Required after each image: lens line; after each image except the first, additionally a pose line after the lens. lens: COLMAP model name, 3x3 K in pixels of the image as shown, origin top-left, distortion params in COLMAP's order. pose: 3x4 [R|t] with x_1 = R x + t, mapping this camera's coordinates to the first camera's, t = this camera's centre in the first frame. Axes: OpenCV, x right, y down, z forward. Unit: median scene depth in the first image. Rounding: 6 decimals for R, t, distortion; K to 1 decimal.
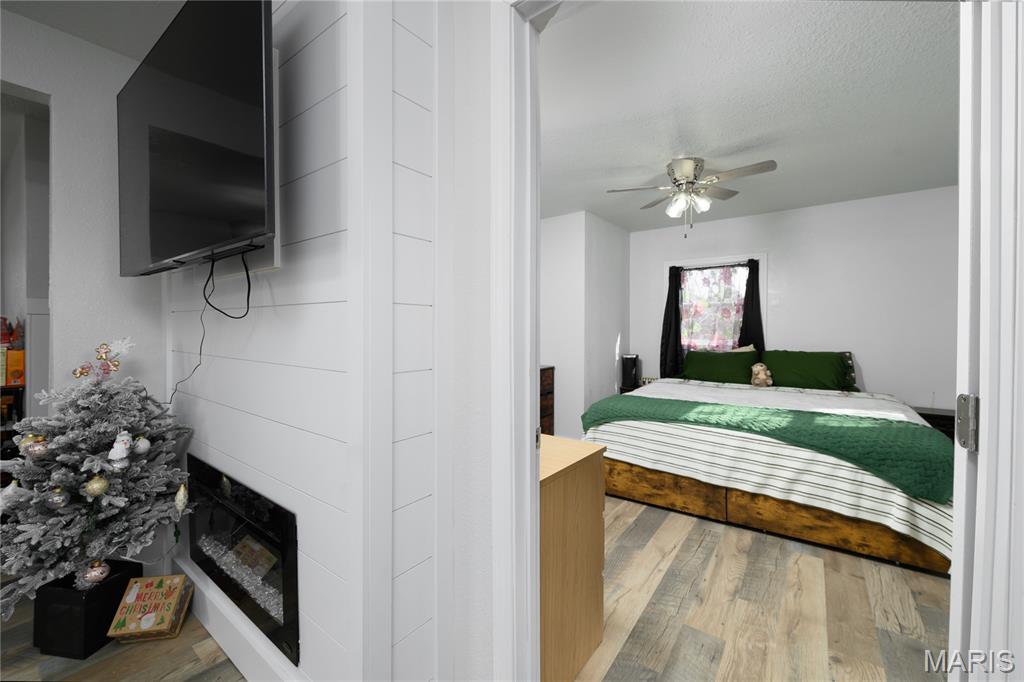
lens RADIAL K [[412.5, 0, 505.0], [0, 412.5, 331.2], [0, 0, 1]] dist [-0.012059, -0.000084]
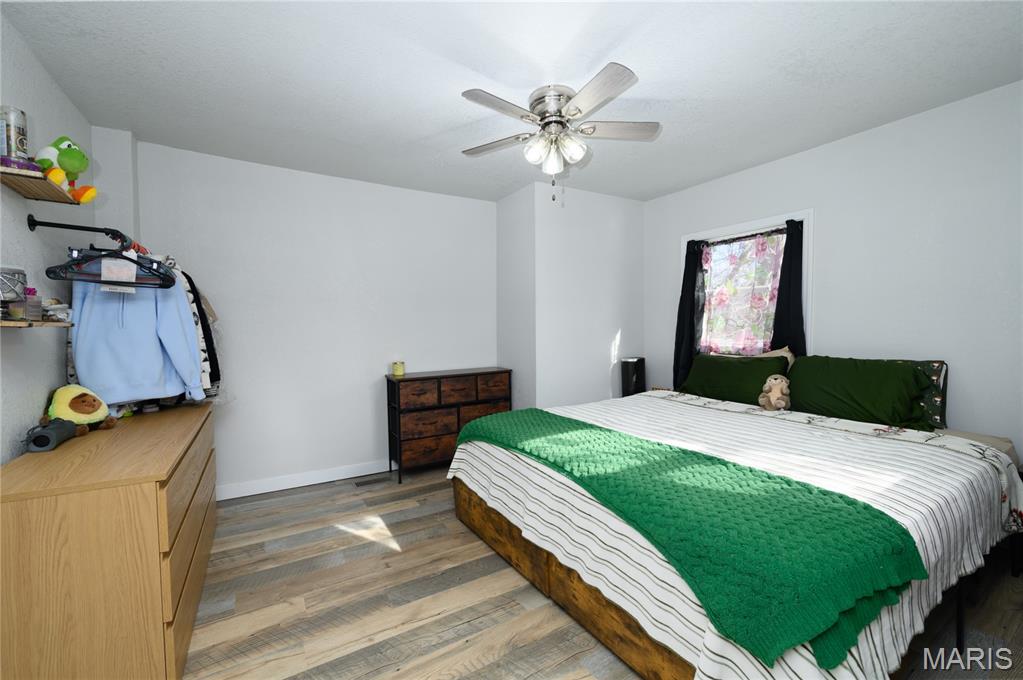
lens RADIAL K [[421.1, 0, 511.2], [0, 421.1, 344.4], [0, 0, 1]] dist [-0.008776, 0.000232]
pose [[0.930928, 0.008811, -0.365097, 0.640649], [0.004830, 0.999324, 0.036434, 0.000952], [0.365171, -0.035681, 0.930256, 0.272707]]
